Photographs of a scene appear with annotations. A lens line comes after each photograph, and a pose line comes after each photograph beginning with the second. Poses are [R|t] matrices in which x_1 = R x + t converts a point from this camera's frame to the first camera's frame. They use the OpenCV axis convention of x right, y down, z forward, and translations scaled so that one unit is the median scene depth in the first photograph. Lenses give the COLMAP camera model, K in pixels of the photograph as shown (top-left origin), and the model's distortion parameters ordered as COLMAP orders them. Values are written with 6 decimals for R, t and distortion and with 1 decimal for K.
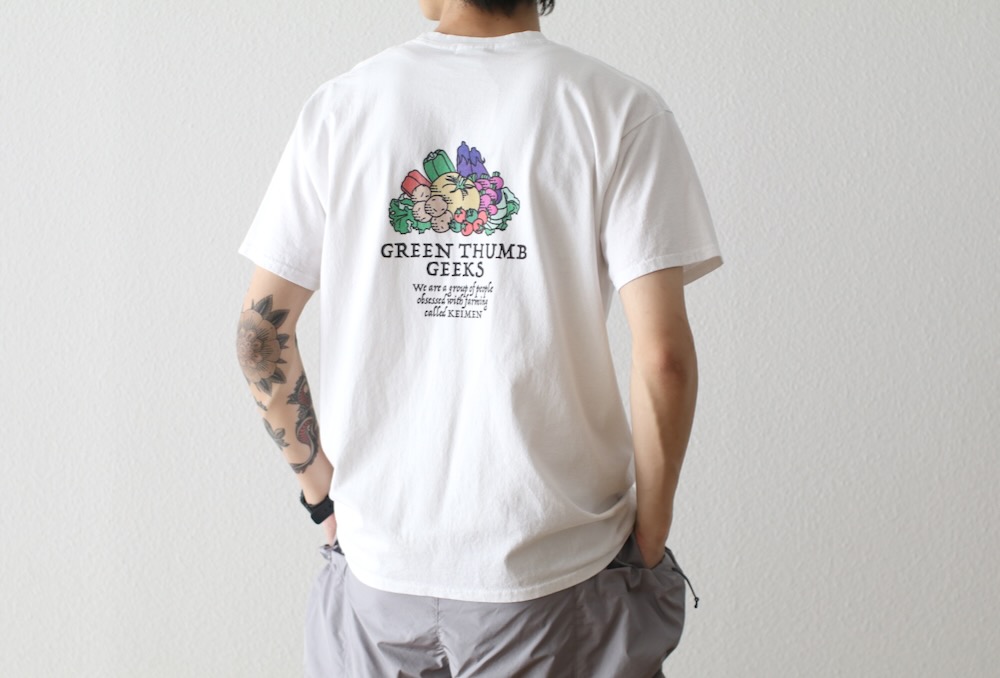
lens RADIAL K [[2591.3, 0, 457.4], [0, 2591.3, 340.7], [0, 0, 1]] dist [-0.125196, -0.146688]
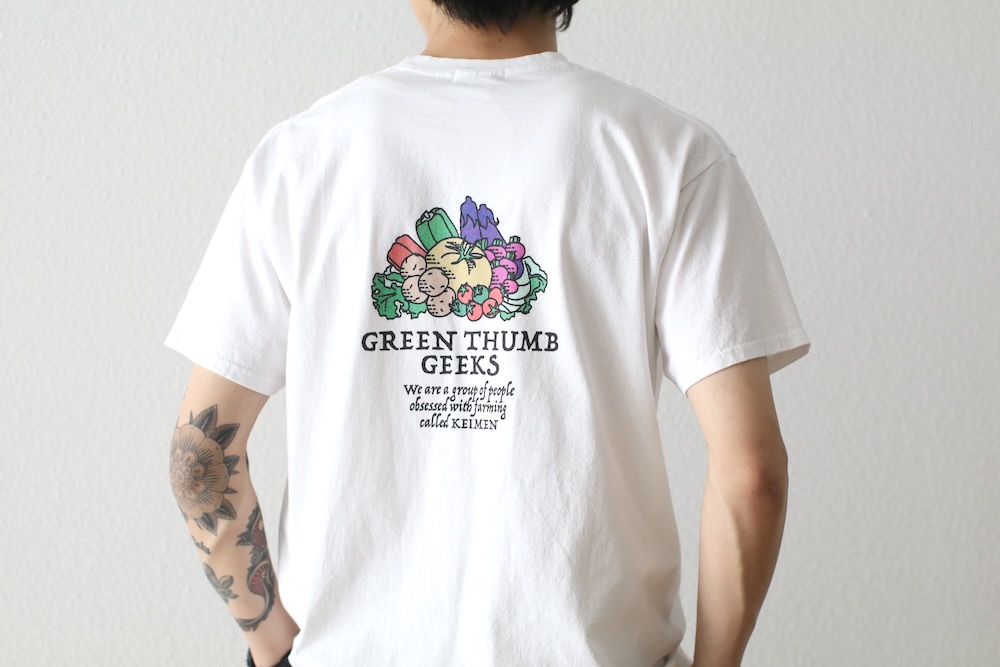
lens RADIAL K [[2492.6, 0, 500.0], [0, 2492.6, 333.5], [0, 0, 1]] dist [-0.112390, -0.446535]
pose [[0.985726, -0.007722, 0.168178, -0.111765], [0.011792, 0.999661, -0.023214, -0.019727], [-0.167942, 0.024866, 0.985483, 0.278559]]
